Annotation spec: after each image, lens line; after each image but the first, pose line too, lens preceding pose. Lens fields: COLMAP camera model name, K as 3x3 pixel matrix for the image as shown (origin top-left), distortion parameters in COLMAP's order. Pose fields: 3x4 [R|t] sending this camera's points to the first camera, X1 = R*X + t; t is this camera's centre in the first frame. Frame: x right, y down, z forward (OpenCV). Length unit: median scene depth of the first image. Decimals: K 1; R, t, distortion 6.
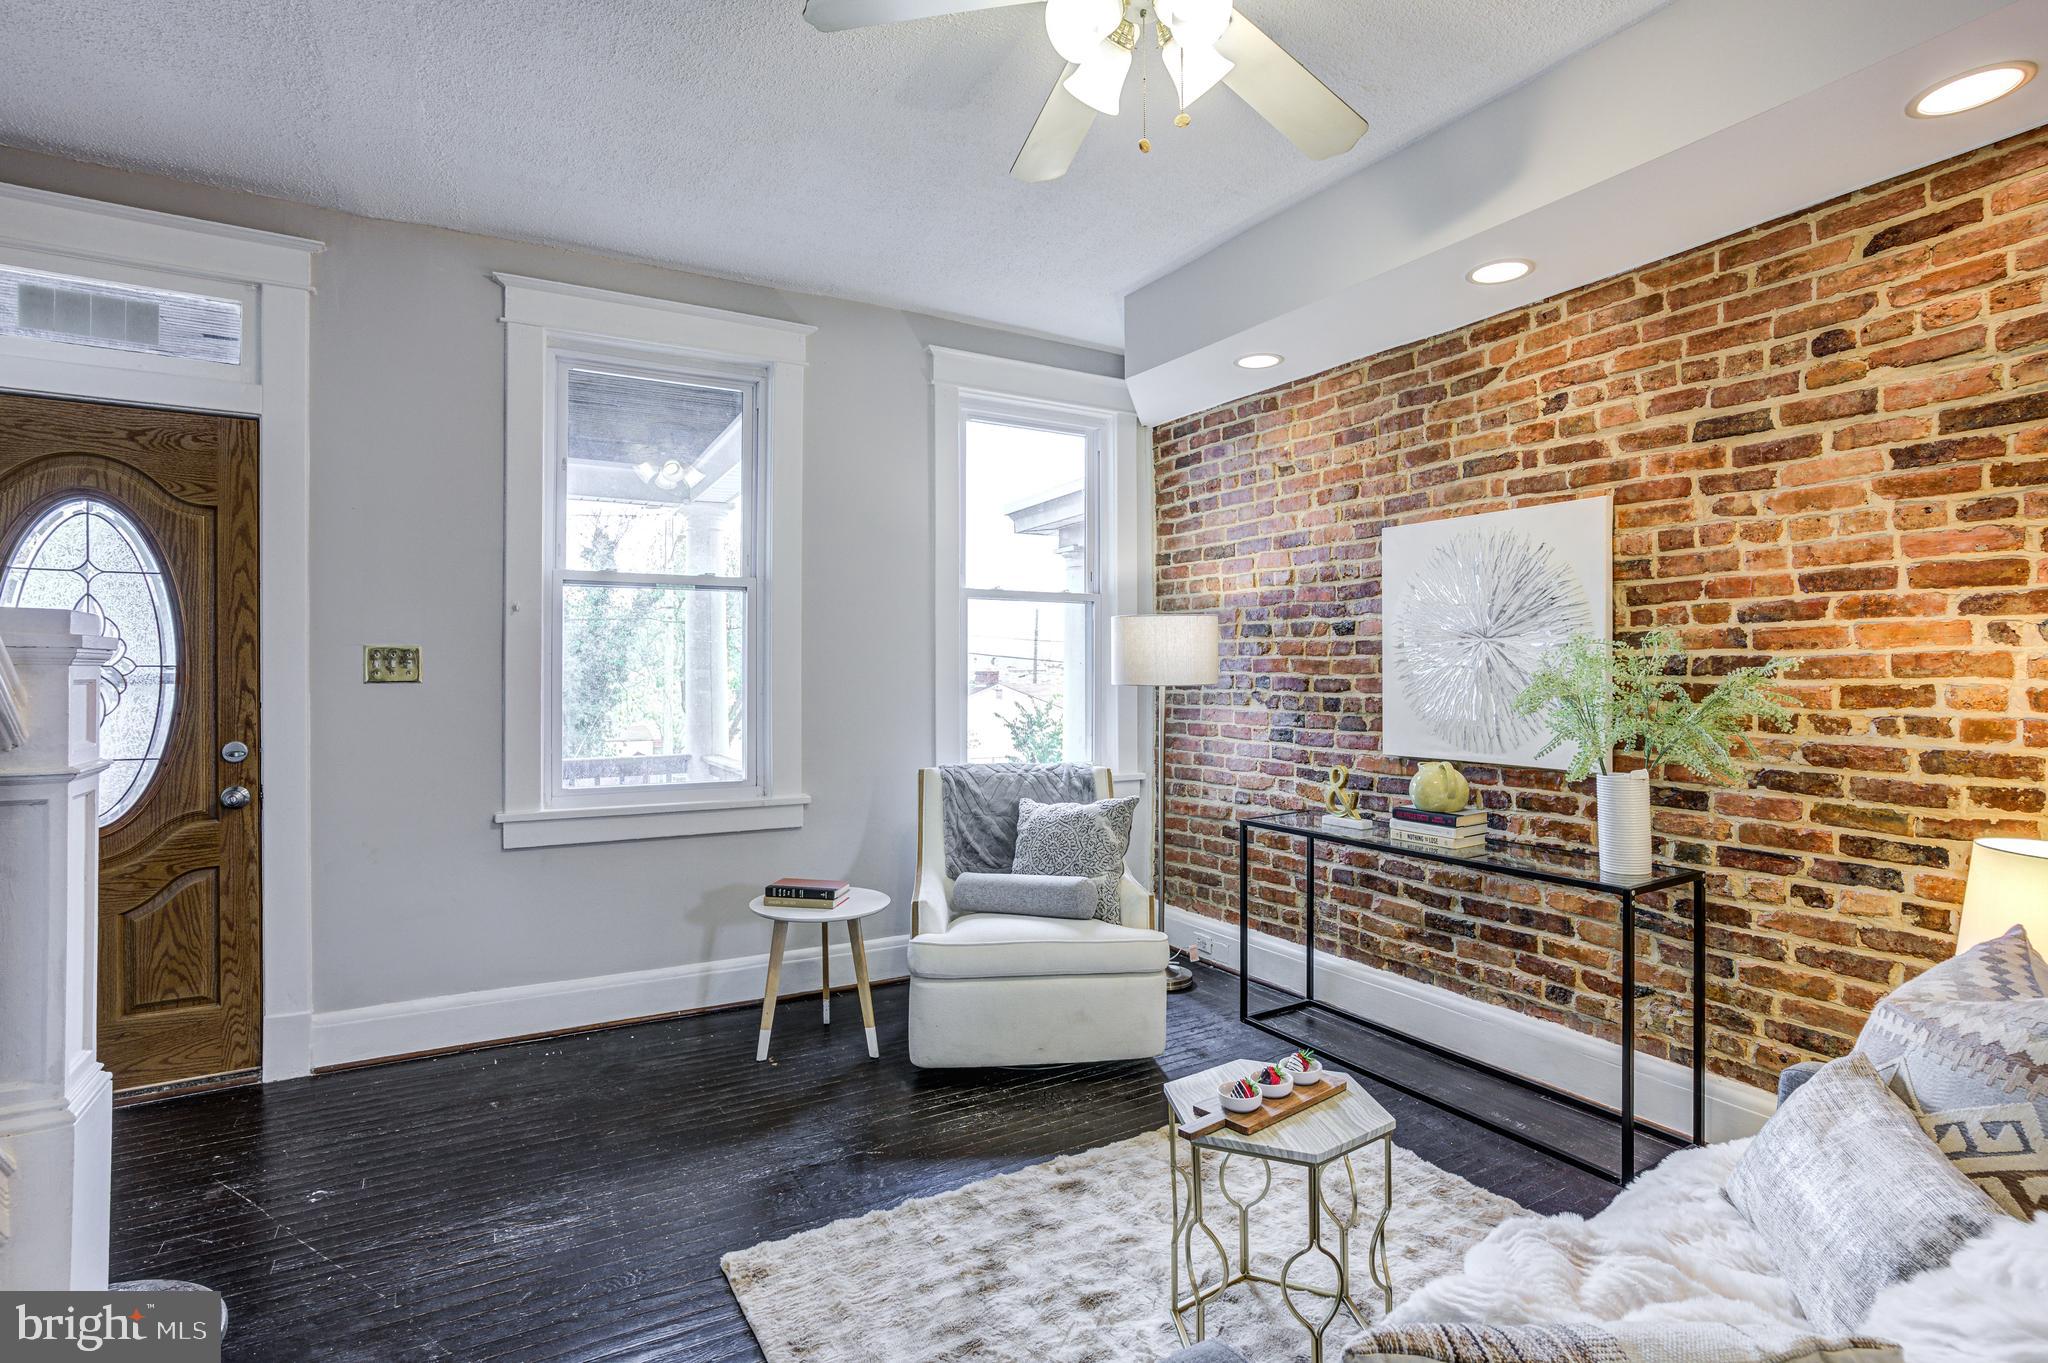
lens RADIAL K [[1004.5, 0, 1026.4], [0, 1004.5, 670.0], [0, 0, 1]] dist [-0.064899, 0.036797]
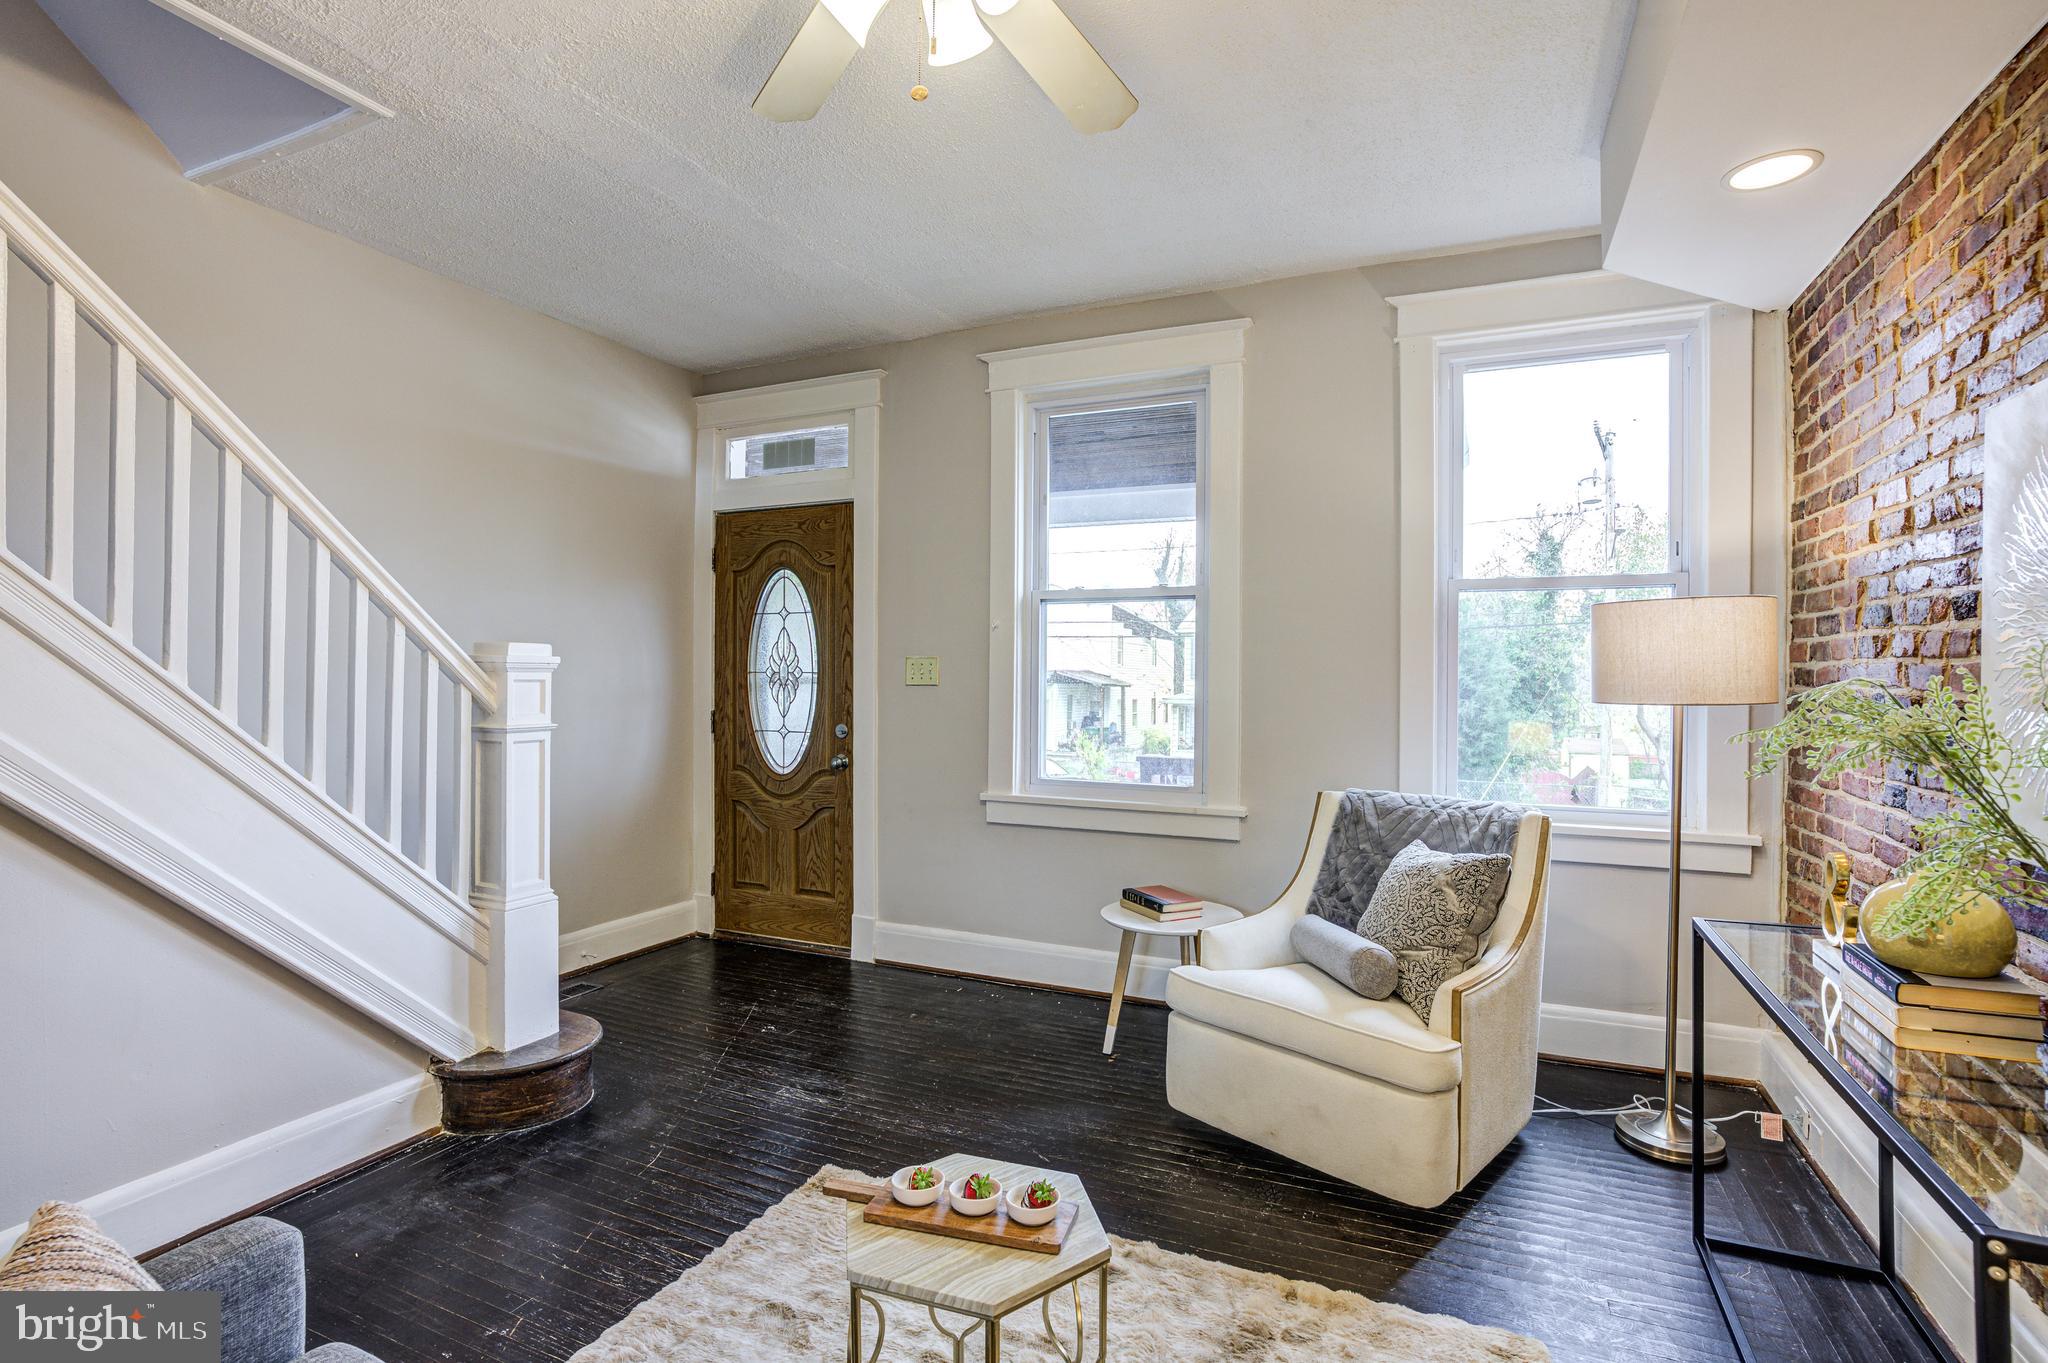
lens RADIAL K [[1004.5, 0, 1008.3], [0, 1004.5, 675.7], [0, 0, 1]] dist [-0.064899, 0.036797]
pose [[0.567233, 0.004271, -0.823546, 0.550091], [-0.006716, 0.999977, 0.000560, -0.001279], [0.823530, 0.005213, 0.567249, 0.336114]]
